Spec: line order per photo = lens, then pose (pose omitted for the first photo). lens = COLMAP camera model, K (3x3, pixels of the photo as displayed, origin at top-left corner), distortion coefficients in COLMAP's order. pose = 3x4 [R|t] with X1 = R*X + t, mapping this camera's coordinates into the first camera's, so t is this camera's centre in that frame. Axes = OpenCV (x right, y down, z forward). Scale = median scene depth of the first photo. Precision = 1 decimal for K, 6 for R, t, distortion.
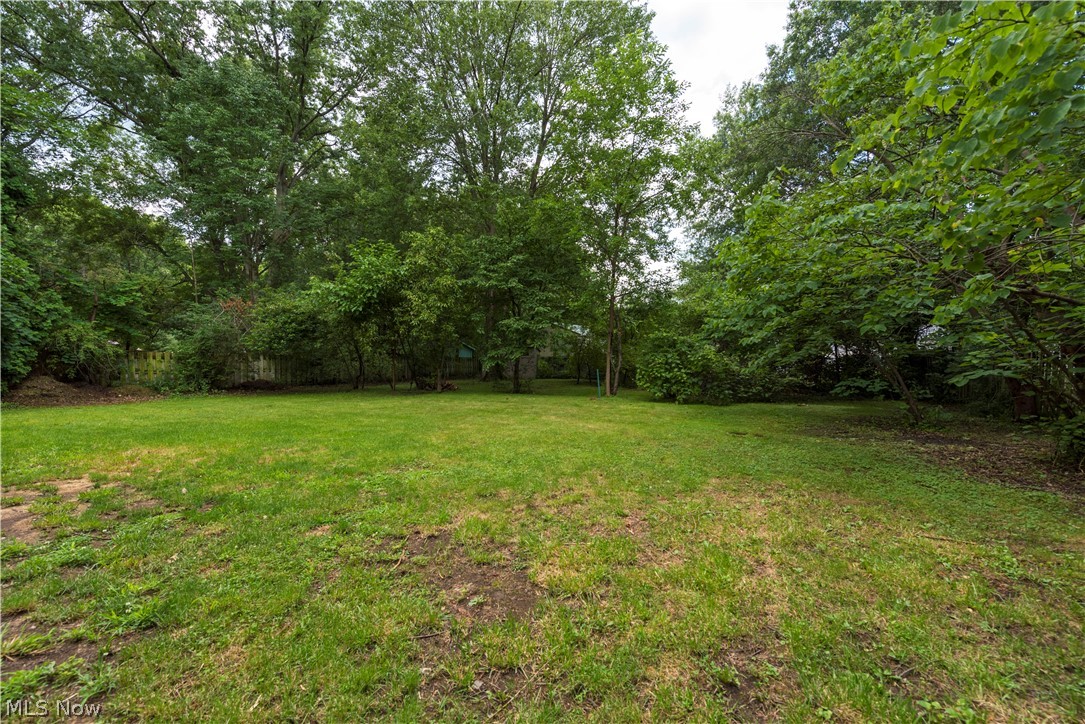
lens RADIAL K [[427.5, 0, 544.2], [0, 427.5, 364.0], [0, 0, 1]] dist [-0.006401, -0.001204]
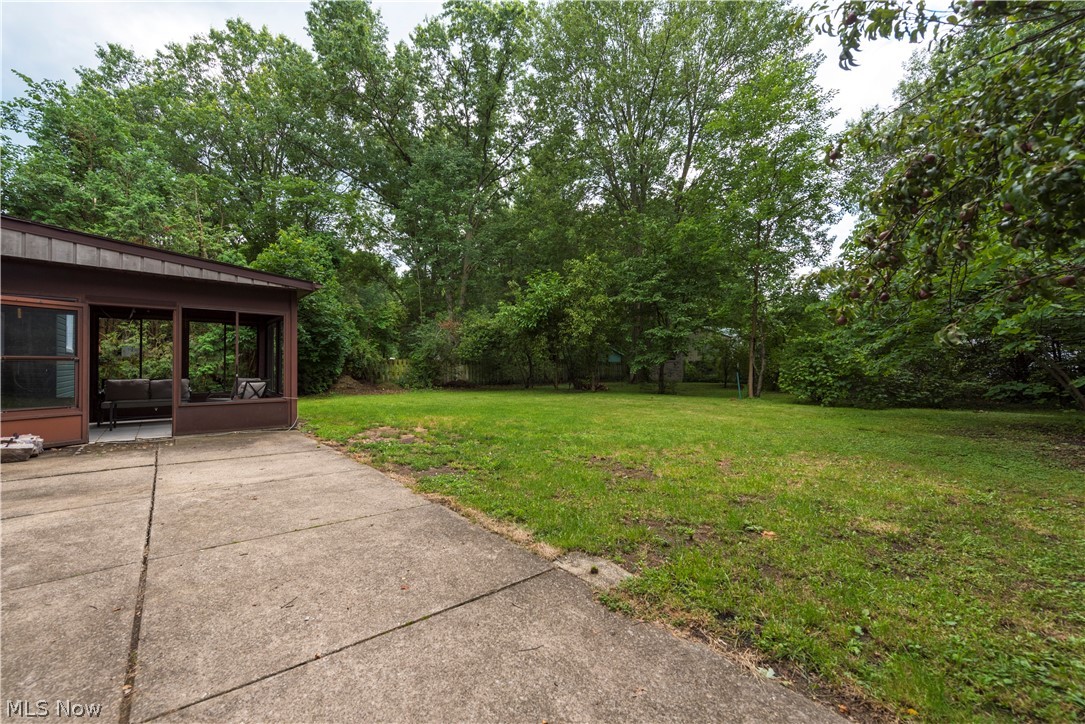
lens RADIAL K [[427.5, 0, 544.2], [0, 427.5, 364.0], [0, 0, 1]] dist [-0.006401, -0.001204]
pose [[0.941313, -0.003504, -0.337516, 0.027758], [-0.000090, 0.999943, -0.010632, 0.002267], [0.337534, 0.010039, 0.941260, -0.179628]]
